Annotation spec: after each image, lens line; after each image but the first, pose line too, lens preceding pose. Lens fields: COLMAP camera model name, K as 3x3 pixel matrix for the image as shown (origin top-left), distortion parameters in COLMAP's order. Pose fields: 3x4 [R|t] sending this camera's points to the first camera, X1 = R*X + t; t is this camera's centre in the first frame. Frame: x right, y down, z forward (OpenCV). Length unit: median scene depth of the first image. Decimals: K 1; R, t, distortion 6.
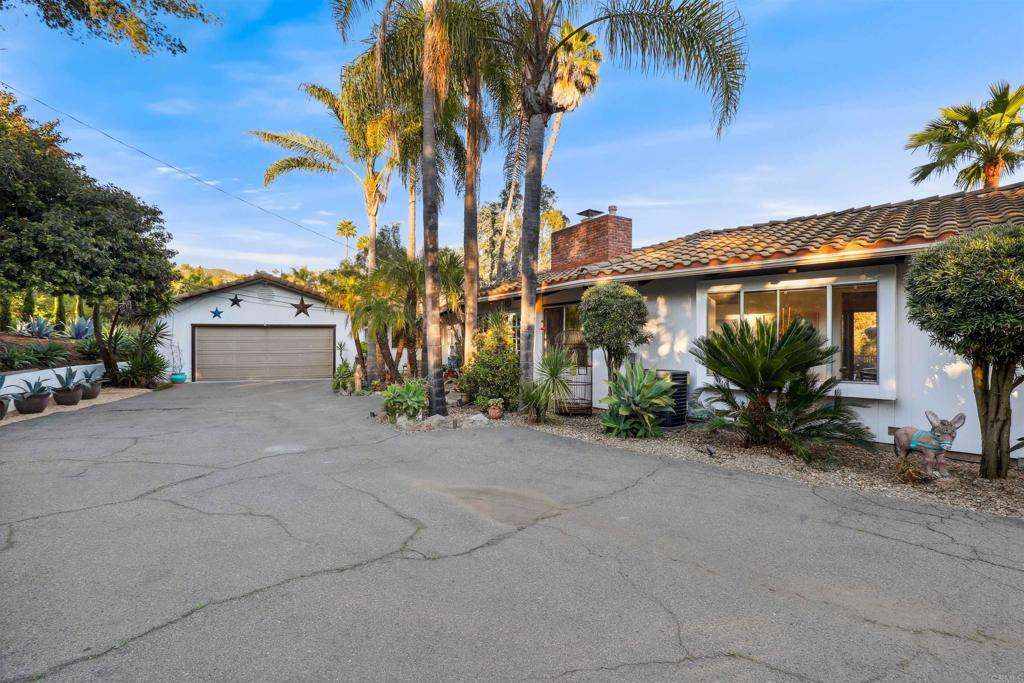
lens RADIAL K [[457.6, 0, 514.1], [0, 457.6, 342.6], [0, 0, 1]] dist [-0.002281, -0.000079]
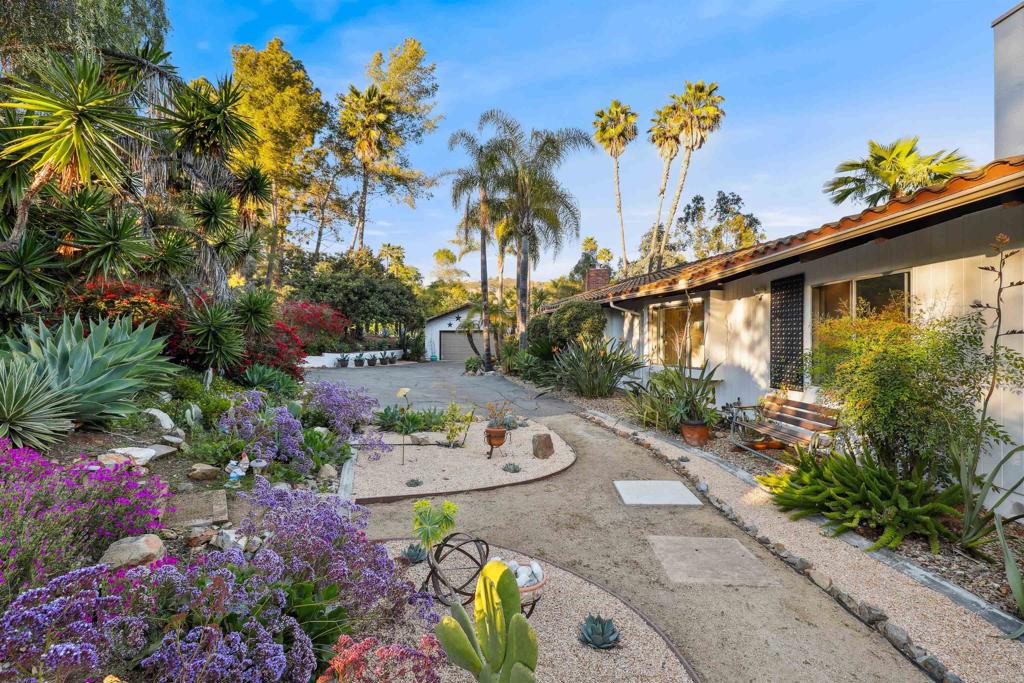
lens RADIAL K [[457.6, 0, 518.0], [0, 457.6, 336.7], [0, 0, 1]] dist [-0.002281, -0.000079]
pose [[0.834415, -0.002669, -0.551131, 1.349668], [-0.001386, 0.999975, -0.006941, -0.003997], [0.551135, 0.006556, 0.834390, -0.916331]]
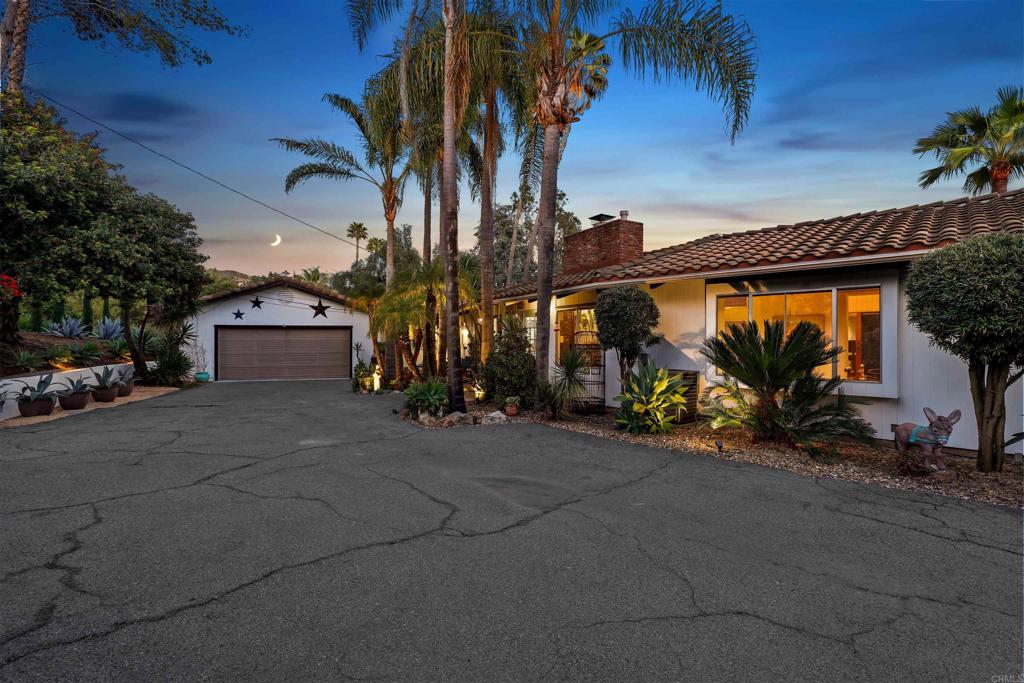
lens RADIAL K [[457.6, 0, 513.3], [0, 457.6, 344.7], [0, 0, 1]] dist [-0.002281, -0.000079]
pose [[0.999845, 0.001441, -0.017519, -0.022556], [-0.001405, 0.999997, 0.002050, 0.001293], [0.017522, -0.002025, 0.999844, -0.049119]]
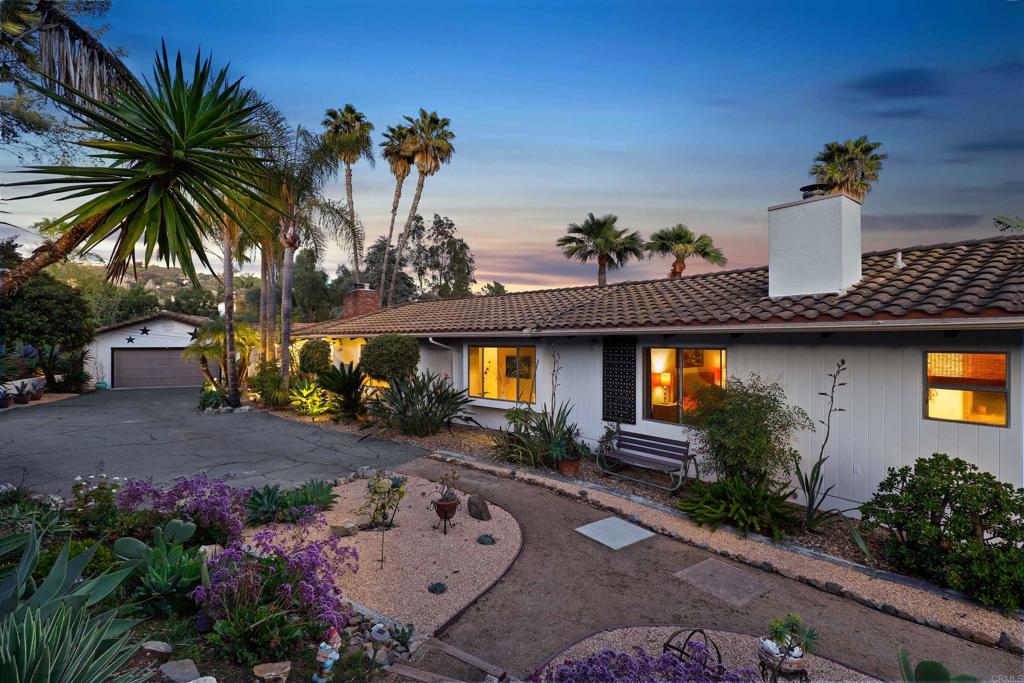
lens RADIAL K [[457.6, 0, 514.7], [0, 457.6, 343.7], [0, 0, 1]] dist [-0.002281, -0.000079]
pose [[0.997822, -0.000146, 0.065961, 0.946447], [0.000133, 1.000000, 0.000211, -0.111747], [-0.065961, -0.000202, 0.997822, -1.043688]]
